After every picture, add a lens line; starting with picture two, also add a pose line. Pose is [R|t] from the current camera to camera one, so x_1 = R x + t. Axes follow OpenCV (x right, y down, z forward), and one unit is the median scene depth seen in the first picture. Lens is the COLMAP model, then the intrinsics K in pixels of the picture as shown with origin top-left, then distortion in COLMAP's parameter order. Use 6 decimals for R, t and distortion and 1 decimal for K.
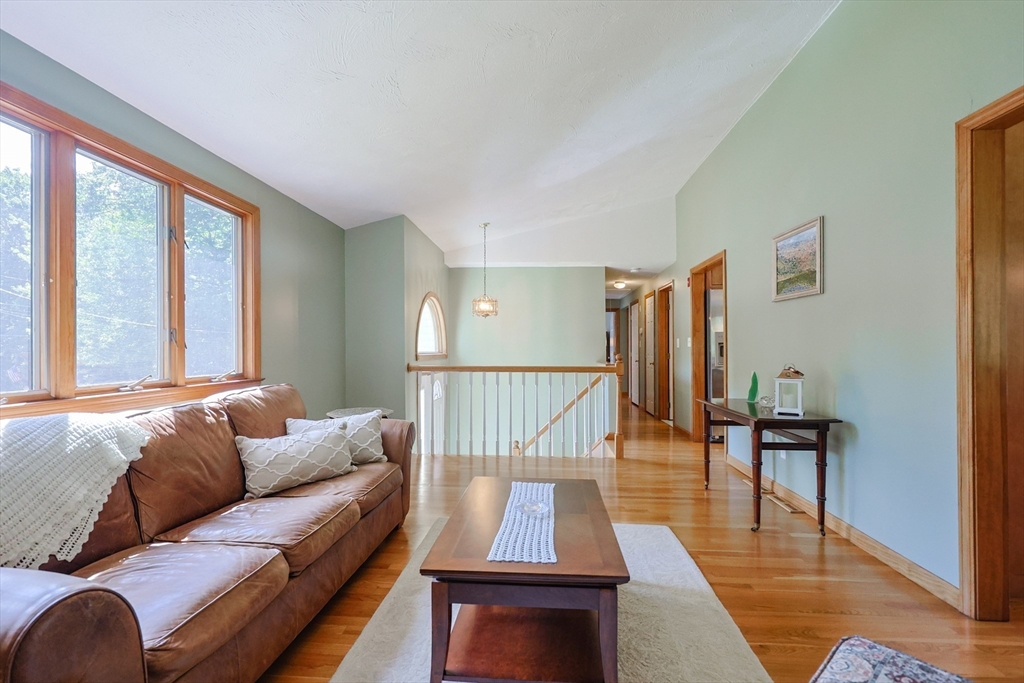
lens RADIAL K [[443.6, 0, 516.6], [0, 443.6, 346.7], [0, 0, 1]] dist [-0.002987, 0.001213]
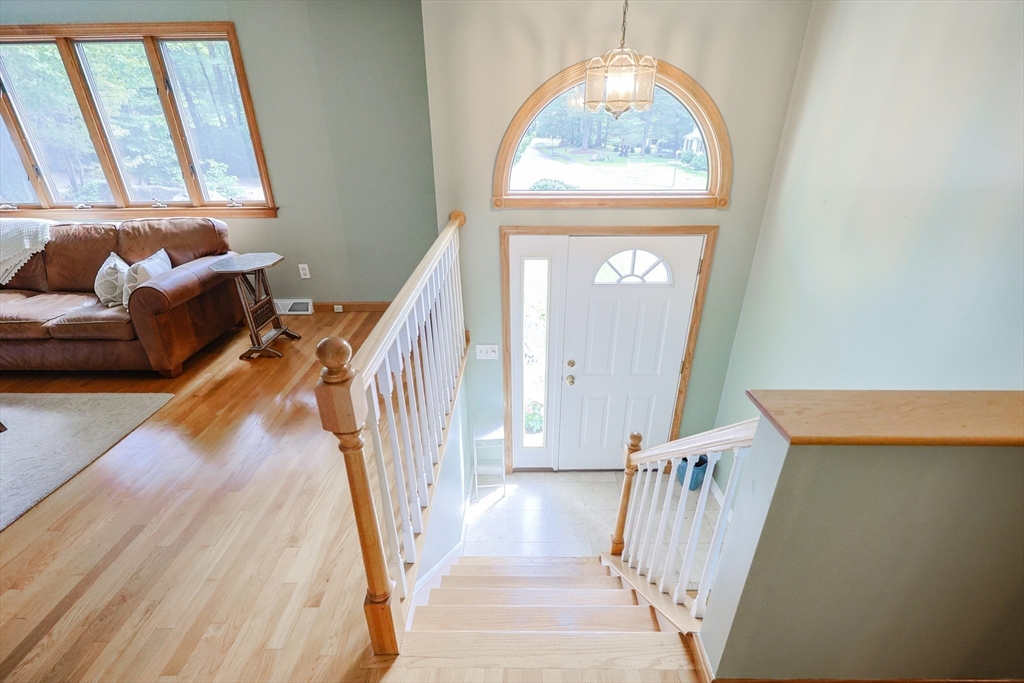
lens RADIAL K [[443.6, 0, 515.5], [0, 443.6, 355.9], [0, 0, 1]] dist [-0.002987, 0.001213]
pose [[0.071562, 0.451064, -0.889618, 0.761077], [0.006347, 0.891681, 0.452620, -0.122990], [0.997416, -0.038037, 0.060947, 1.808423]]
